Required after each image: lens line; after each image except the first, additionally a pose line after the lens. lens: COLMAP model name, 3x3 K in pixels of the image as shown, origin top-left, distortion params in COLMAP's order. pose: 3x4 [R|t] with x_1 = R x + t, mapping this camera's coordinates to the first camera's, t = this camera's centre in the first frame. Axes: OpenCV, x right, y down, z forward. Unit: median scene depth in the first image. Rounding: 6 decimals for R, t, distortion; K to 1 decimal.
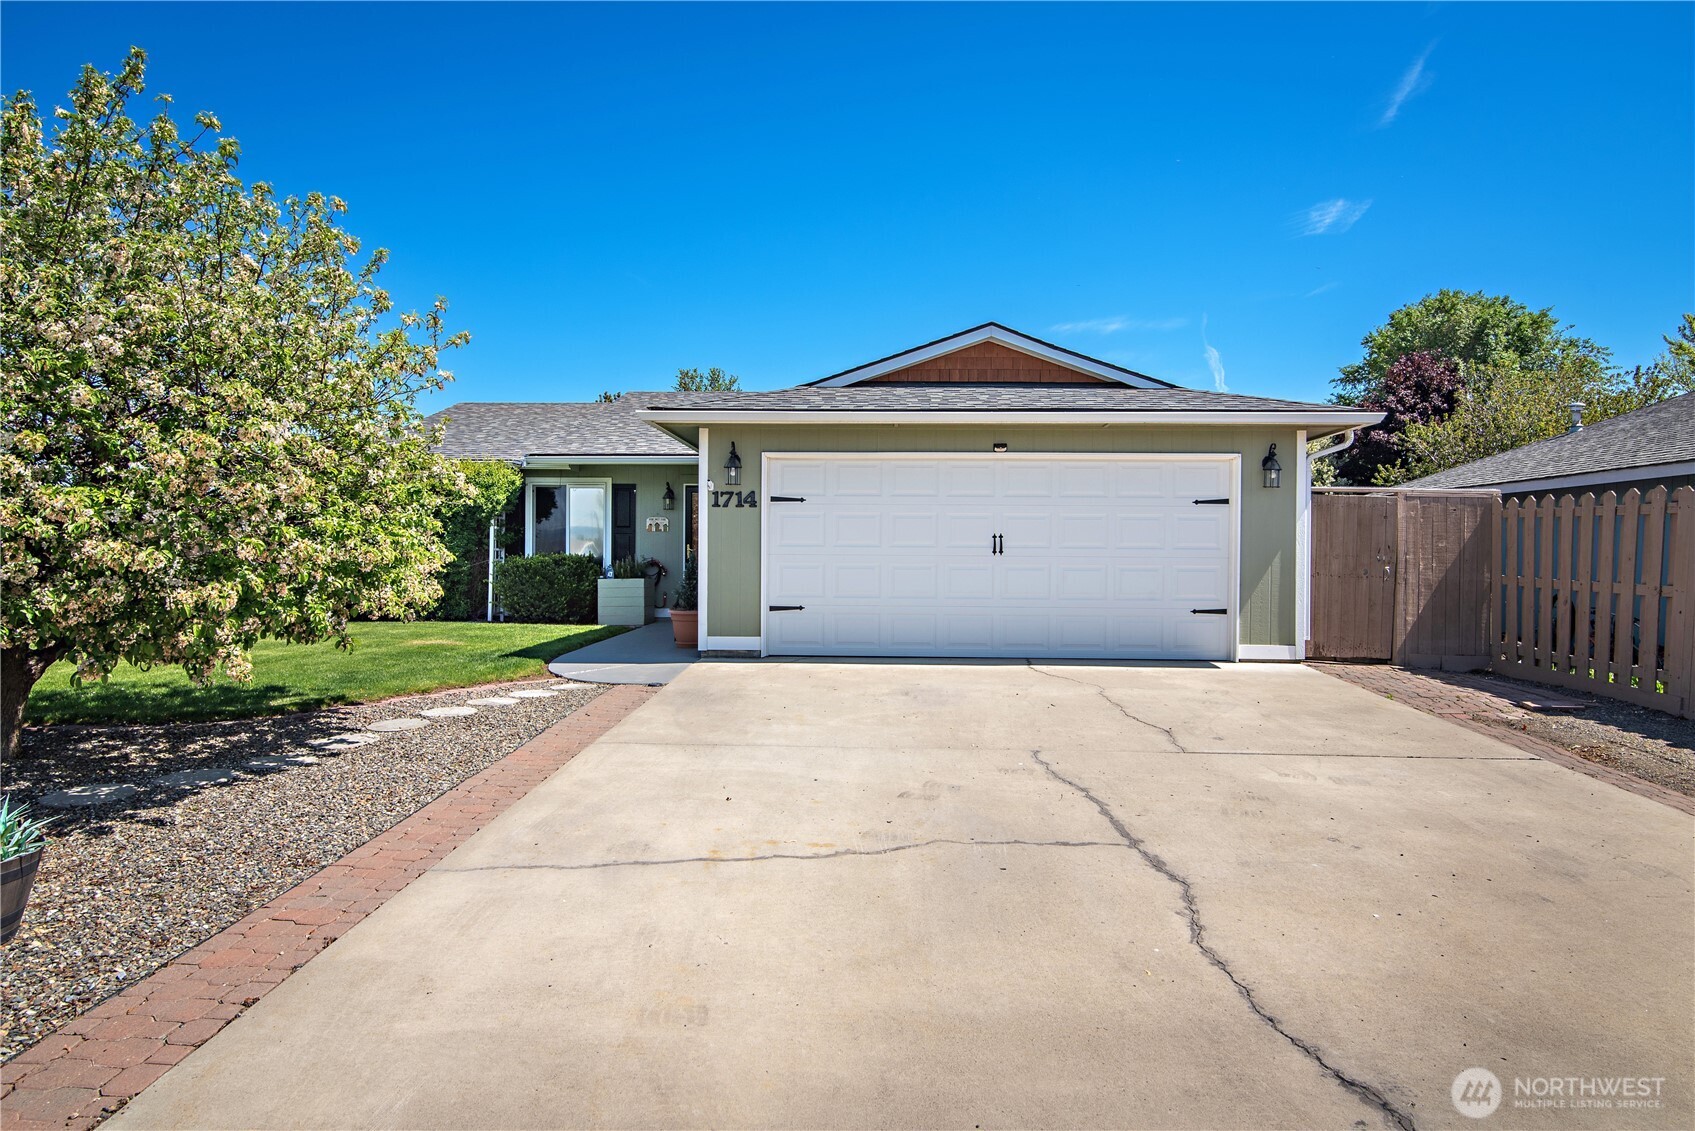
lens RADIAL K [[985.6, 0, 847.5], [0, 985.6, 565.5], [0, 0, 1]] dist [0.001832, 0.001209]
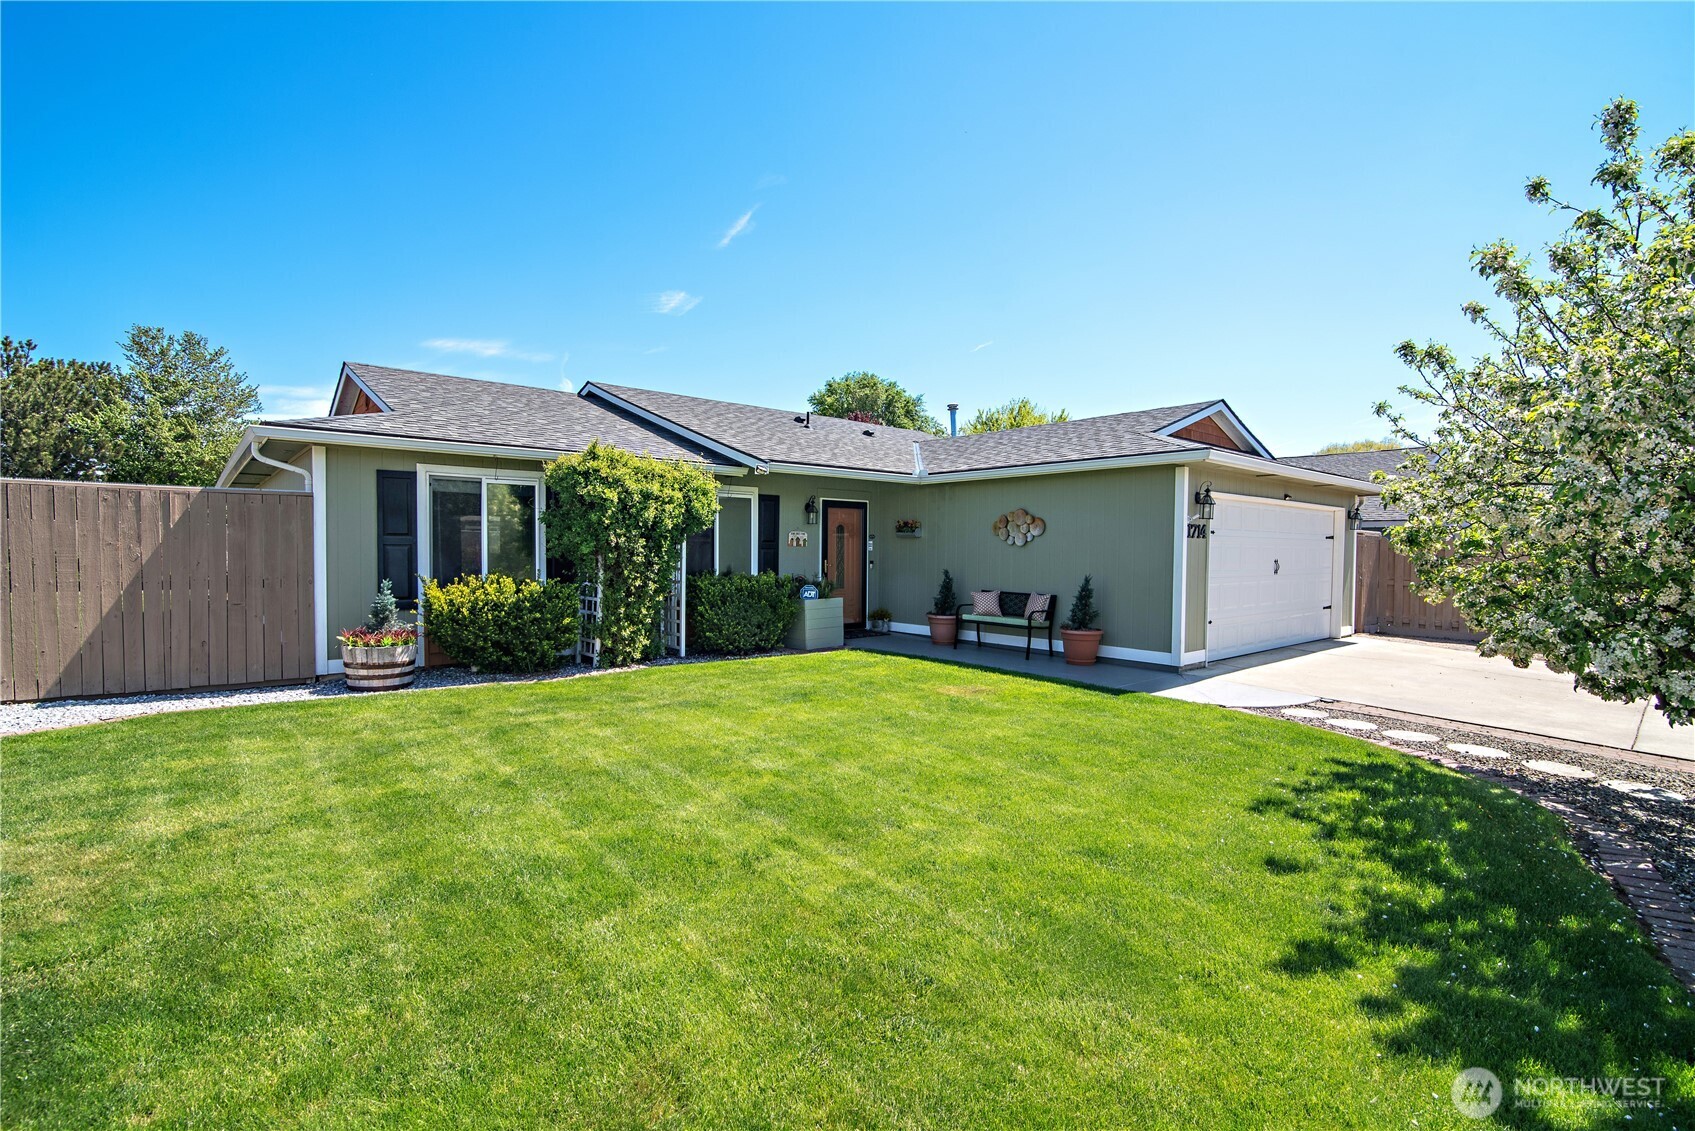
lens RADIAL K [[756.1, 0, 847.5], [0, 756.1, 565.5], [0, 0, 1]] dist [-0.000943, -0.000027]
pose [[0.733177, -0.015068, 0.679871, -0.688179], [0.001152, 0.999781, 0.020916, -0.032597], [-0.680037, -0.014552, 0.733034, 0.447963]]
